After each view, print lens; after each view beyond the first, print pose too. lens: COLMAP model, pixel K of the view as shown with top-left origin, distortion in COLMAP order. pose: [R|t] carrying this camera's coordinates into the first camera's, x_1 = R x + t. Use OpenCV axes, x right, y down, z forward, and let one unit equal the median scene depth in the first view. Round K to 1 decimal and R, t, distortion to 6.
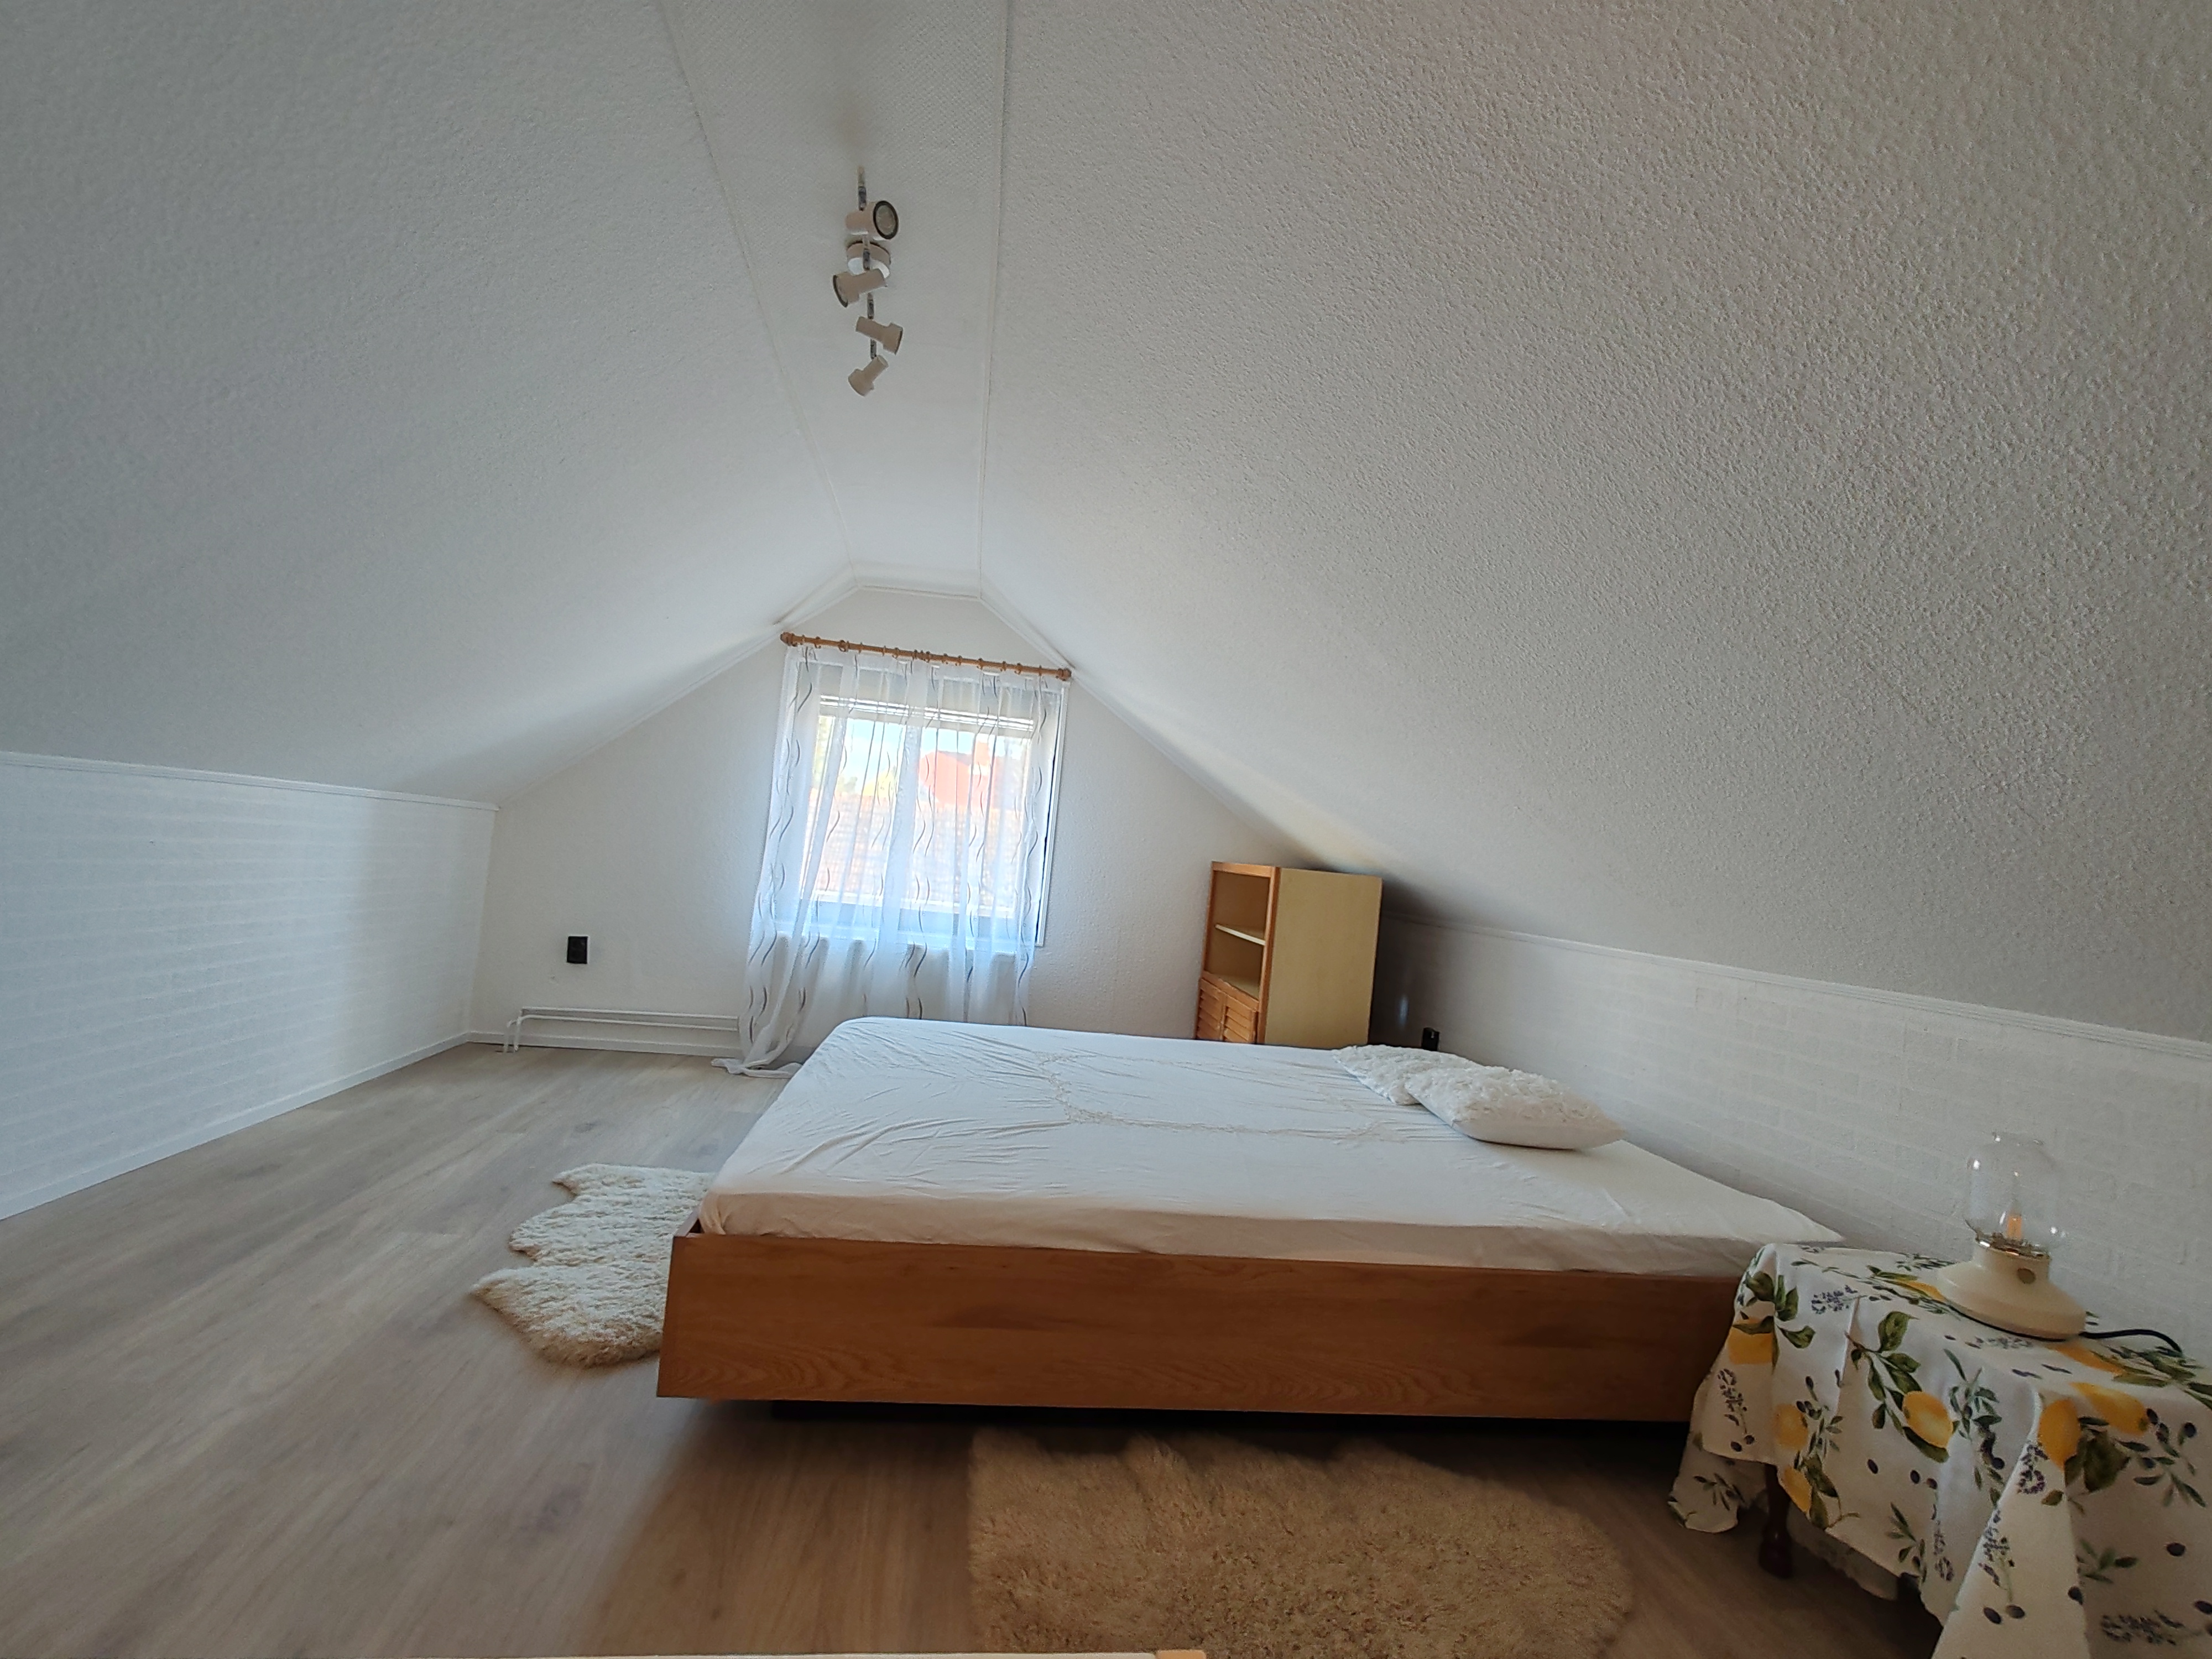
lens RADIAL K [[1003.7, 0, 1106.2], [0, 1003.7, 830.5], [0, 0, 1]] dist [-0.000089, 0.003222]
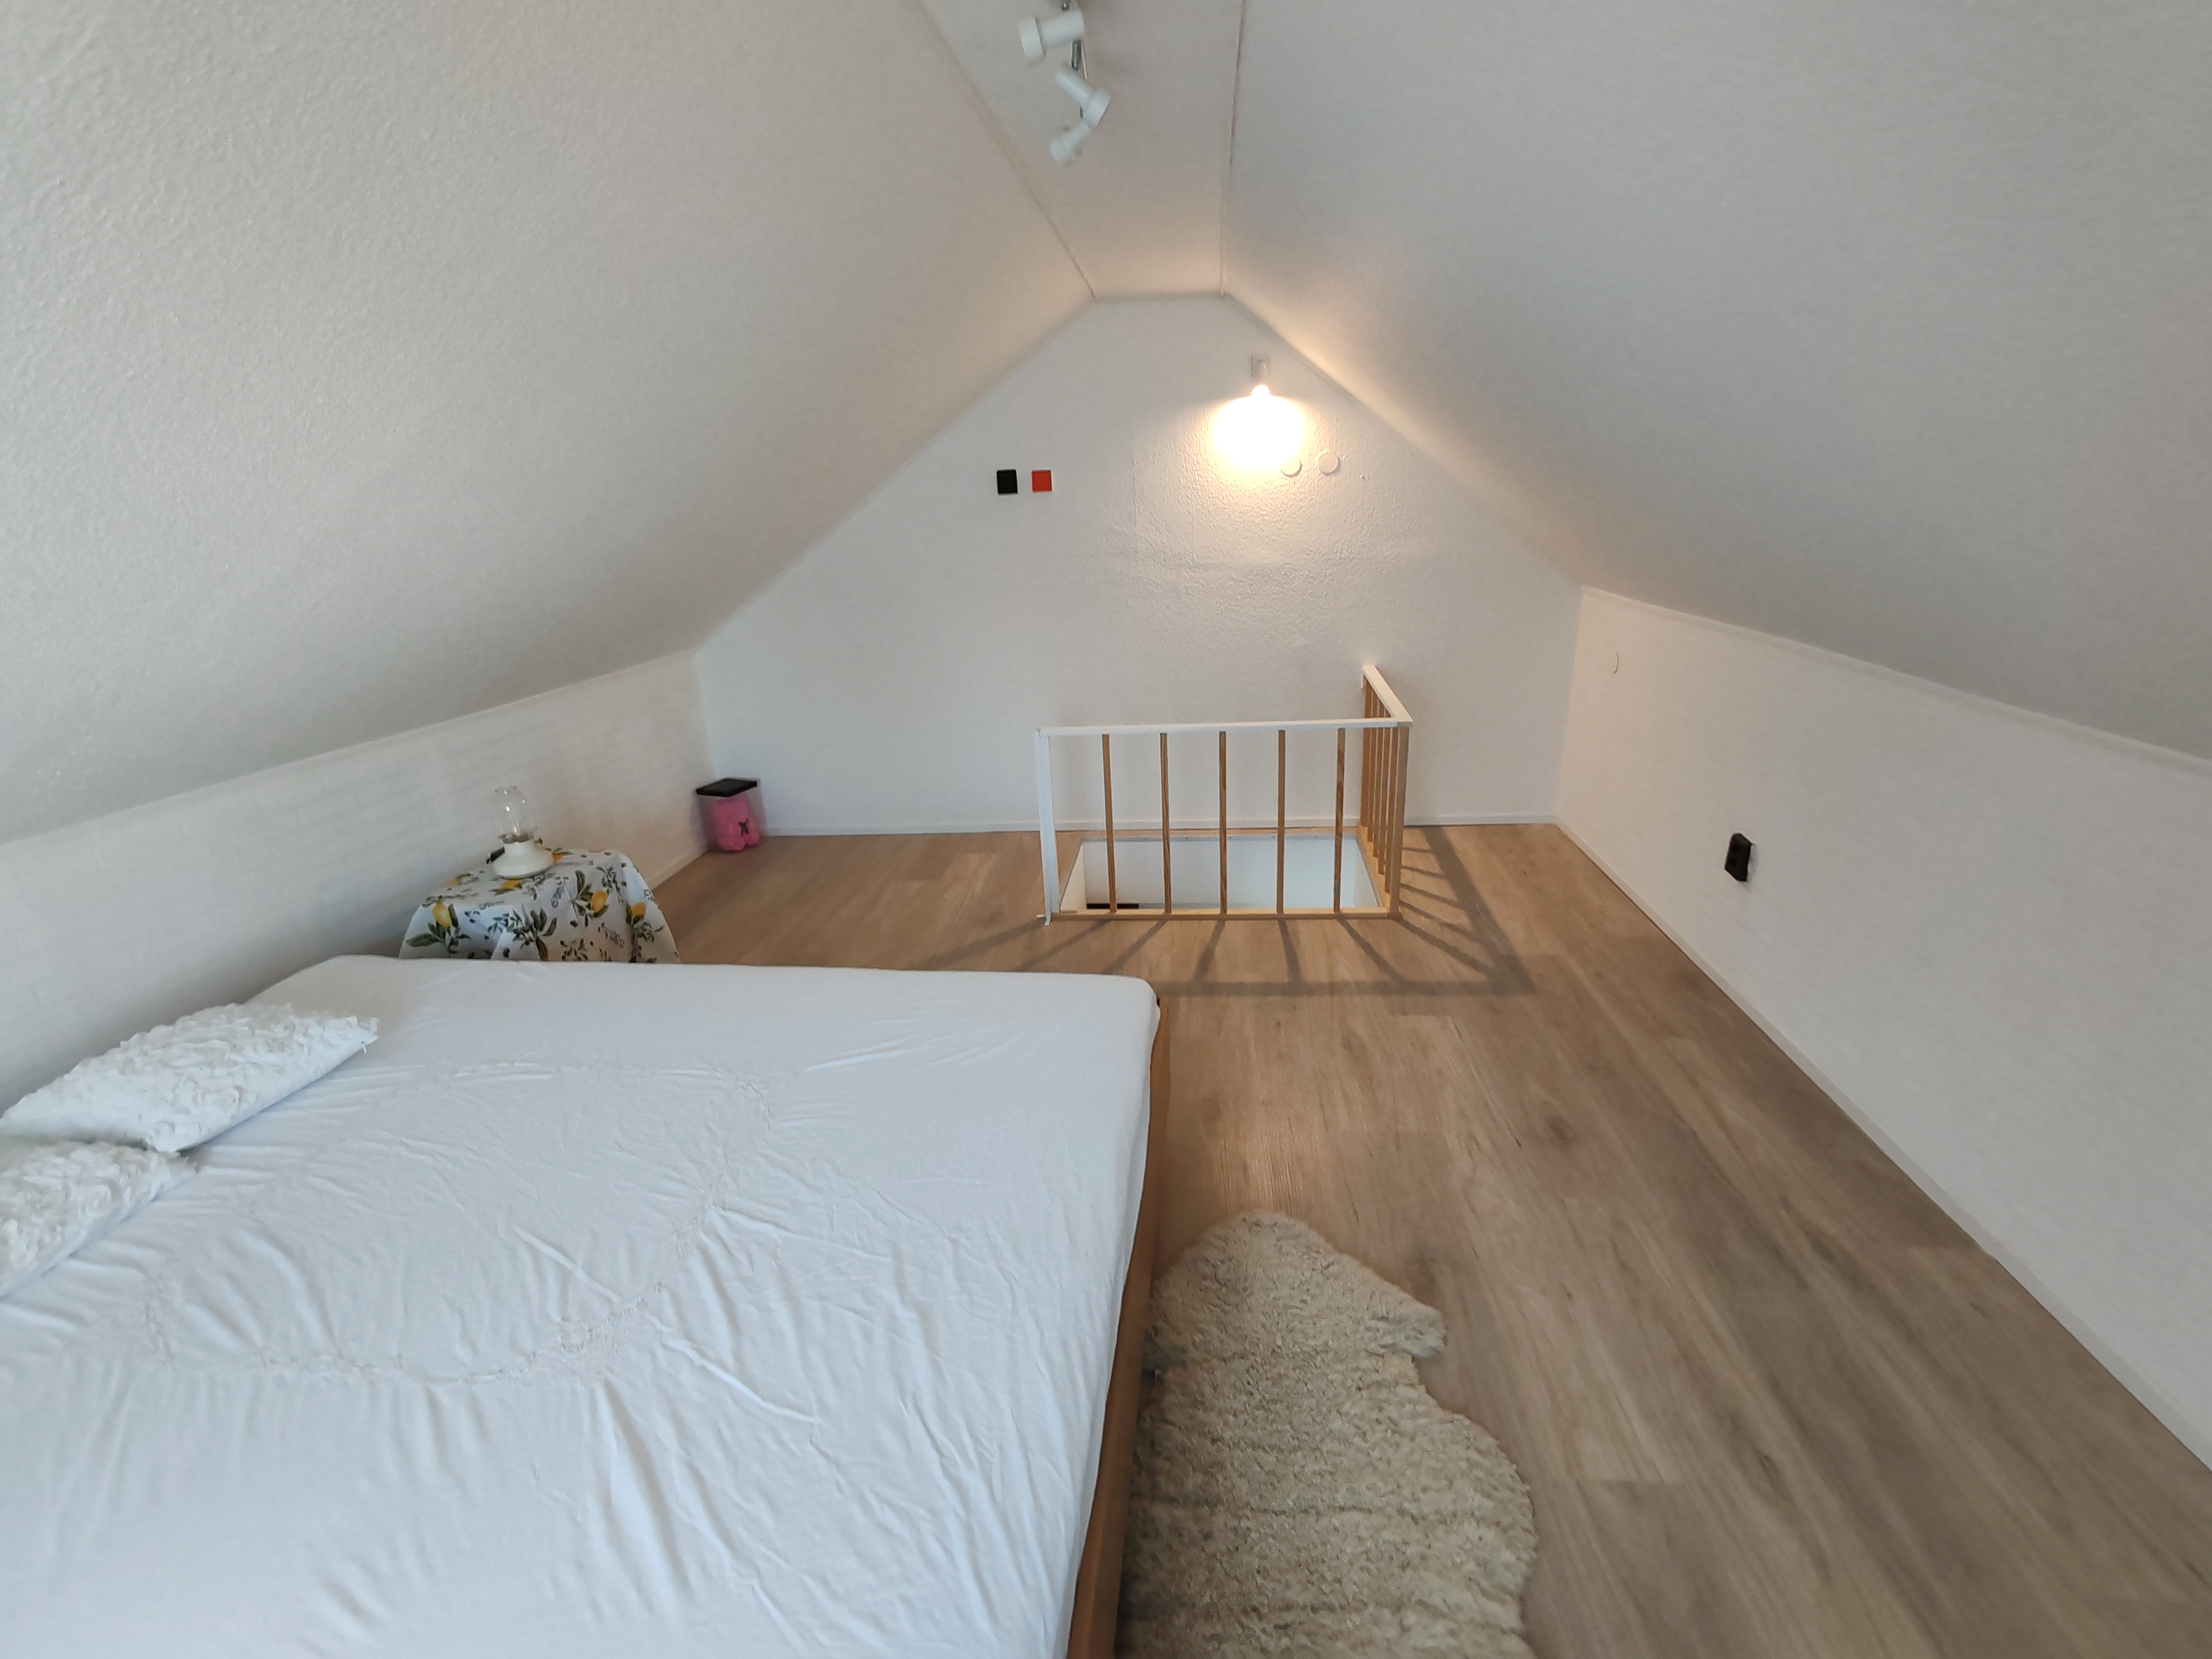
lens RADIAL K [[1003.7, 0, 1106.7], [0, 1003.7, 829.1], [0, 0, 1]] dist [-0.000089, 0.003222]
pose [[-0.968850, -0.129901, 0.210843, -0.647294], [-0.062953, 0.952605, 0.297625, -0.272284], [-0.239512, 0.275081, -0.931109, 2.423217]]
